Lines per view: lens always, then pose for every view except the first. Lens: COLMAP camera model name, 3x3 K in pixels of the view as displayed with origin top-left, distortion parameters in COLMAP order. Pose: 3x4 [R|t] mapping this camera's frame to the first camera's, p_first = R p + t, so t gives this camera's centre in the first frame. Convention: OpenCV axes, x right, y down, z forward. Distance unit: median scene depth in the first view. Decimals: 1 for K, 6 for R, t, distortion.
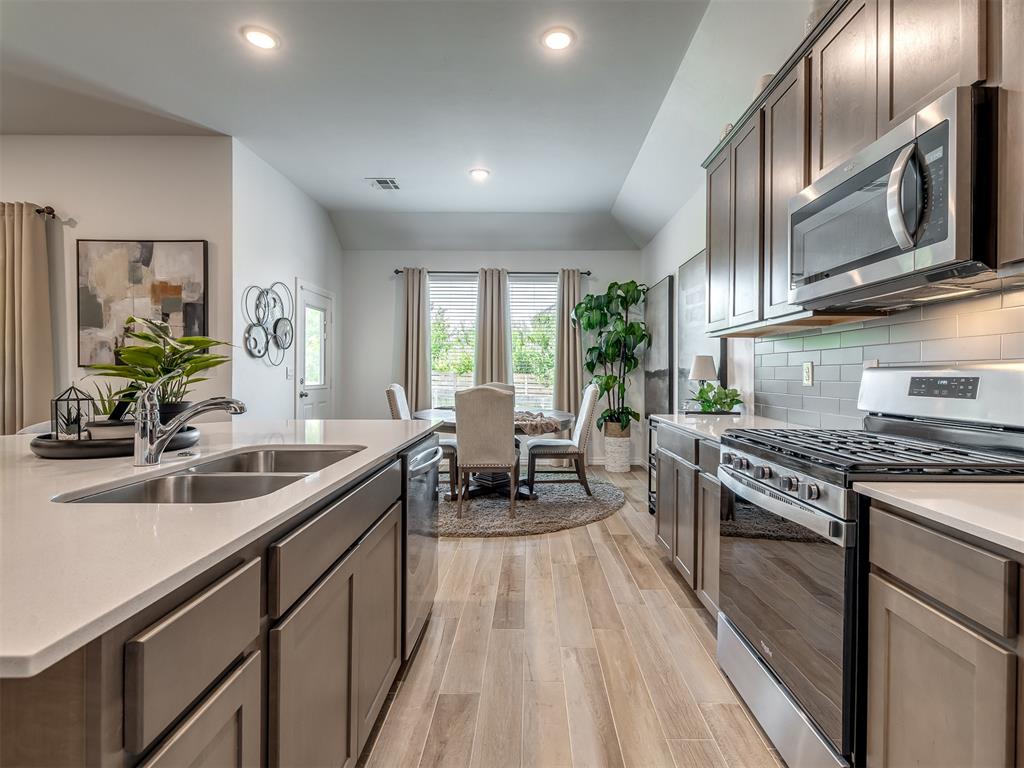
lens RADIAL K [[485.3, 0, 511.9], [0, 485.3, 376.7], [0, 0, 1]] dist [0.002009, 0.000282]
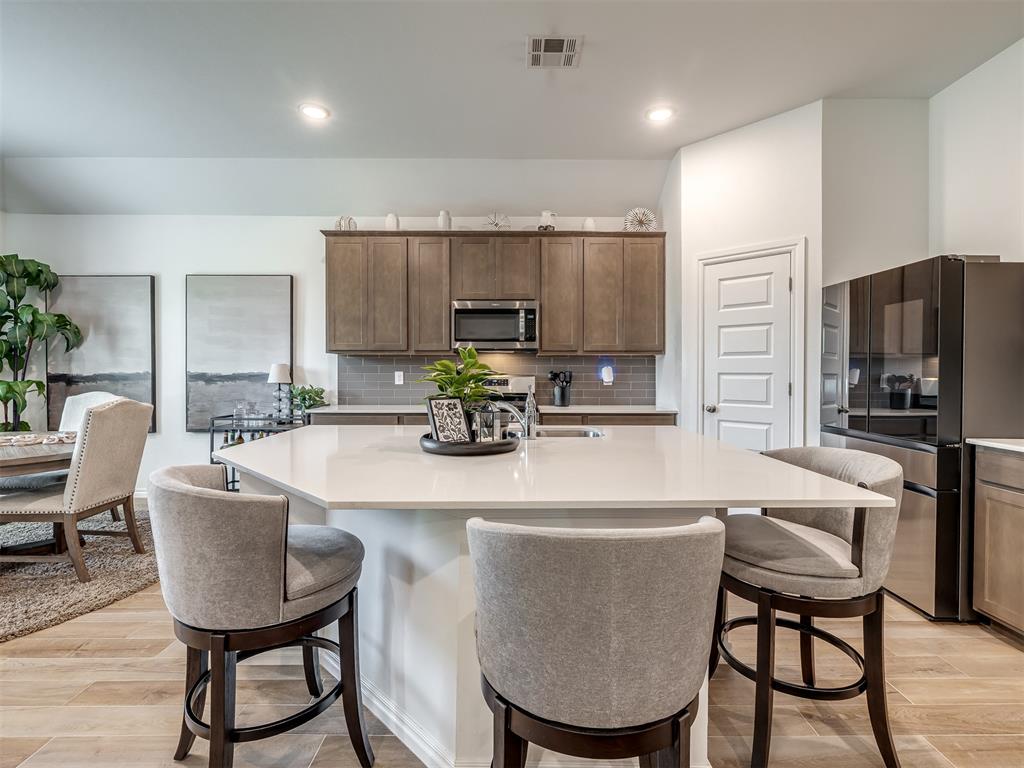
lens RADIAL K [[485.3, 0, 511.9], [0, 485.3, 376.7], [0, 0, 1]] dist [0.002009, 0.000282]
pose [[-0.004418, -0.017384, 0.999839, -0.829138], [0.003494, 0.999843, 0.017399, -0.025702], [-0.999984, 0.003570, -0.004357, 0.331961]]
